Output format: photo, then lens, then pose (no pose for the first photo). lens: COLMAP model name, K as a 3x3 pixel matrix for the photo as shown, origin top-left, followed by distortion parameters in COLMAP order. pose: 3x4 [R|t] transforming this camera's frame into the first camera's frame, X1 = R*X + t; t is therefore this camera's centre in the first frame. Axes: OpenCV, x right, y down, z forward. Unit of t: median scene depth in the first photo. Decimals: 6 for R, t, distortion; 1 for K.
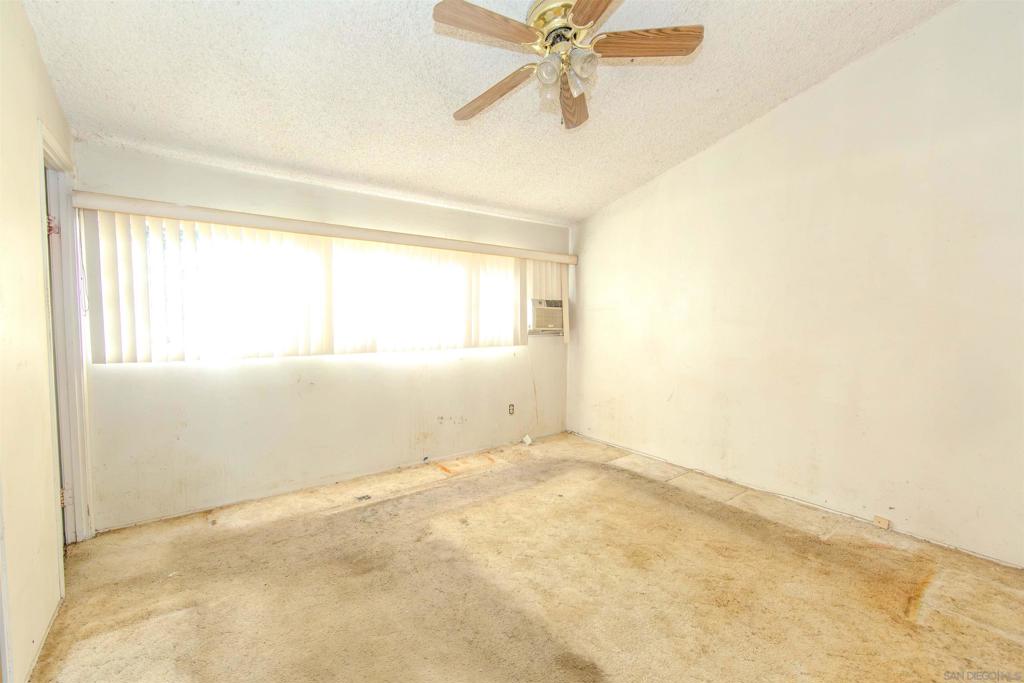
lens RADIAL K [[398.0, 0, 512.0], [0, 398.0, 341.5], [0, 0, 1]] dist [-0.000357, -0.000119]
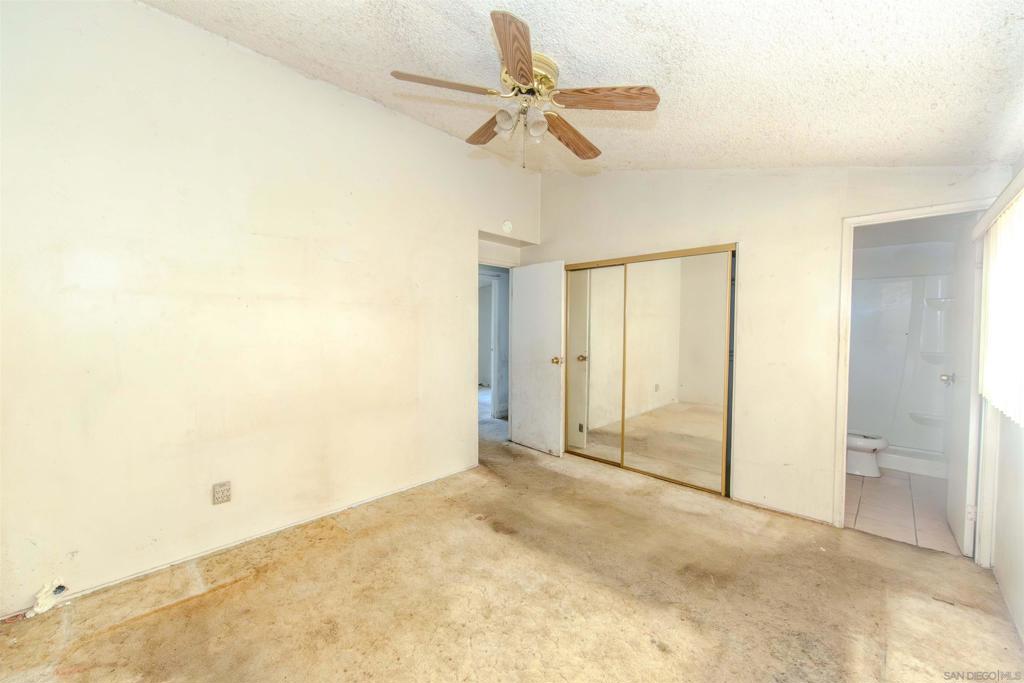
lens RADIAL K [[398.0, 0, 512.0], [0, 398.0, 341.5], [0, 0, 1]] dist [-0.000357, -0.000119]
pose [[-0.990131, -0.004629, -0.140069, 0.293103], [-0.016126, 0.996579, 0.081055, -0.152426], [0.139214, 0.082514, -0.986819, 2.012840]]
